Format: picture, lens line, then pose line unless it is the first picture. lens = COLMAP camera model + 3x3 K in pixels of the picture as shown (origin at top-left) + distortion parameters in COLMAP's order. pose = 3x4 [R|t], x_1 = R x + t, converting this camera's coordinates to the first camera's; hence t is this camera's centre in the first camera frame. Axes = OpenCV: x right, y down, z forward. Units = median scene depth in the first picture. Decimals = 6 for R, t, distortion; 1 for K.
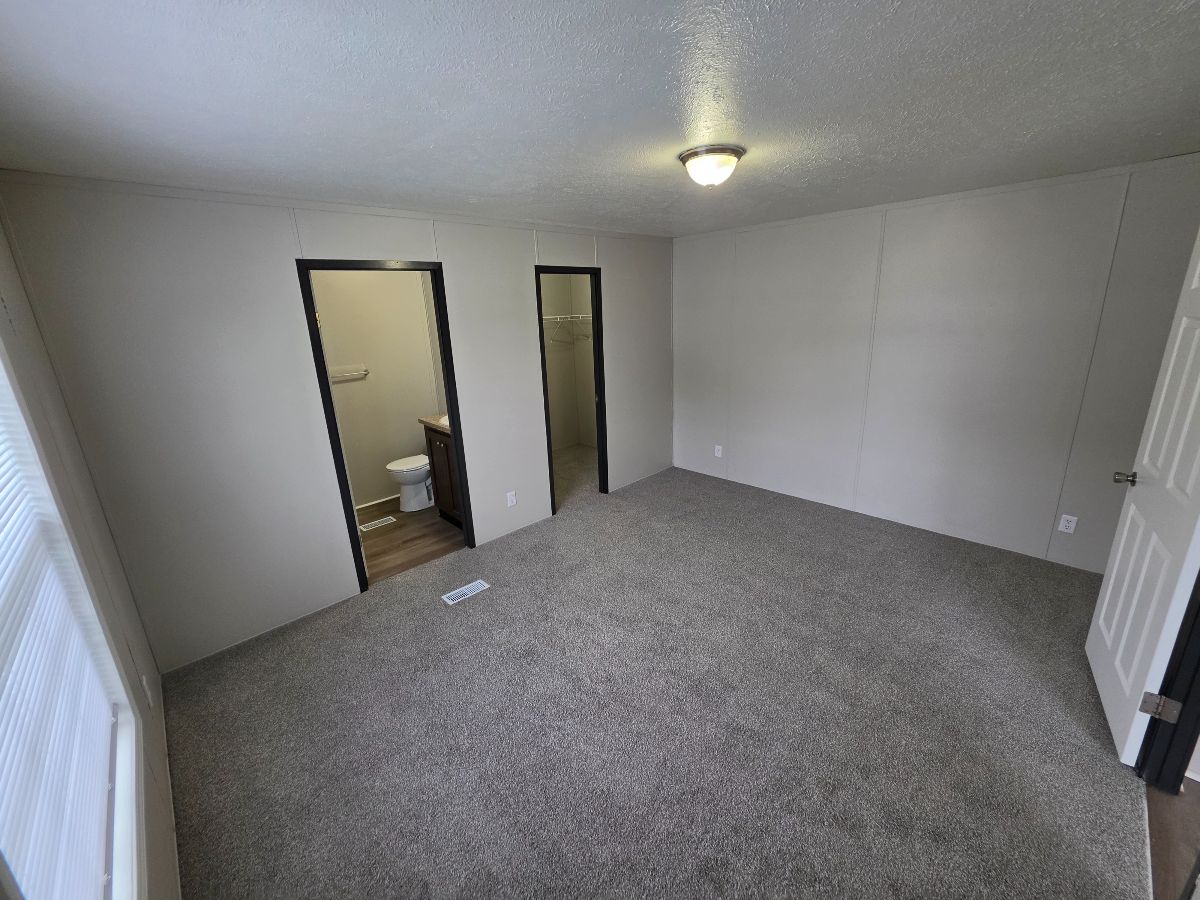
lens RADIAL K [[478.8, 0, 596.5], [0, 478.8, 440.7], [0, 0, 1]] dist [0.000216, -0.000437]
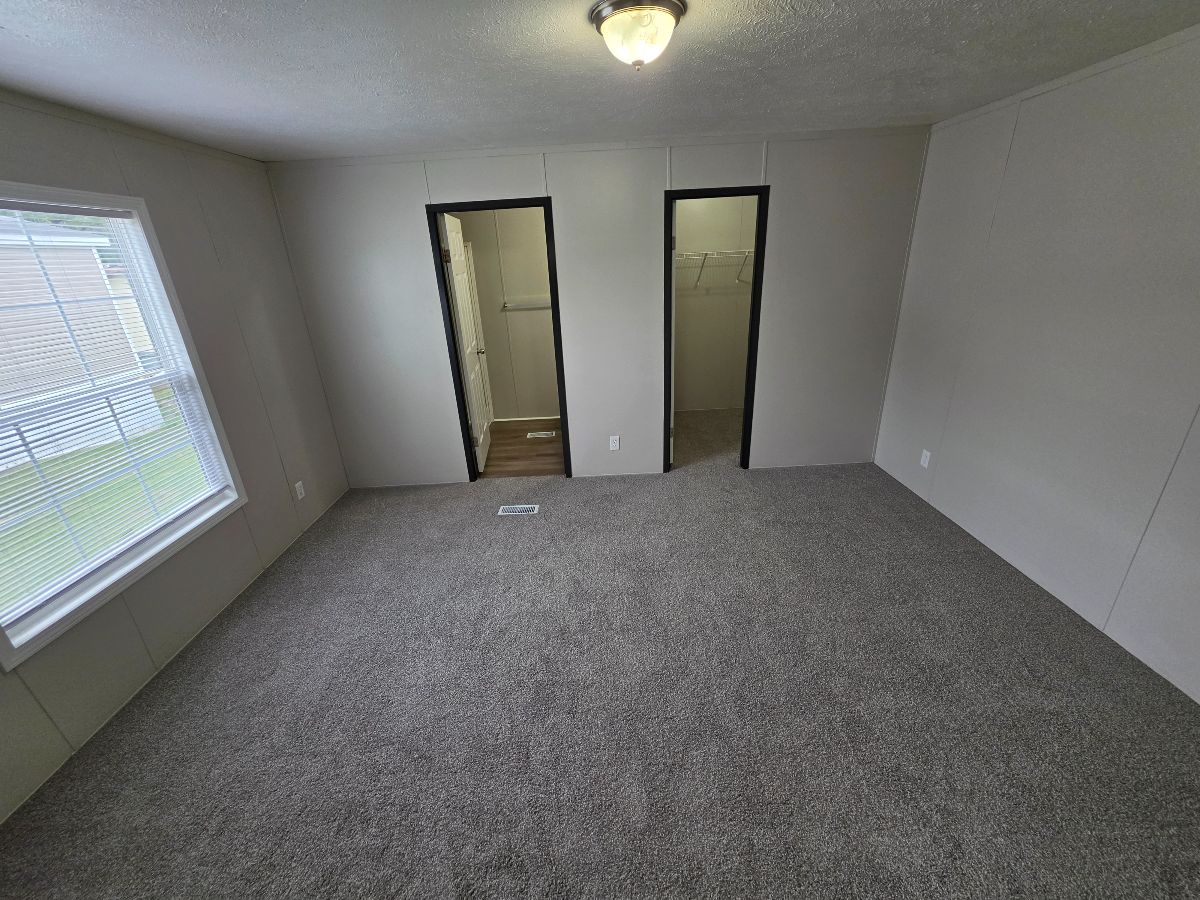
lens RADIAL K [[478.8, 0, 596.5], [0, 478.8, 440.7], [0, 0, 1]] dist [0.000216, -0.000437]
pose [[0.727383, 0.256480, -0.636500, 0.459390], [-0.166732, 0.965788, 0.198629, -0.080261], [0.665669, -0.038354, 0.745261, 0.254872]]
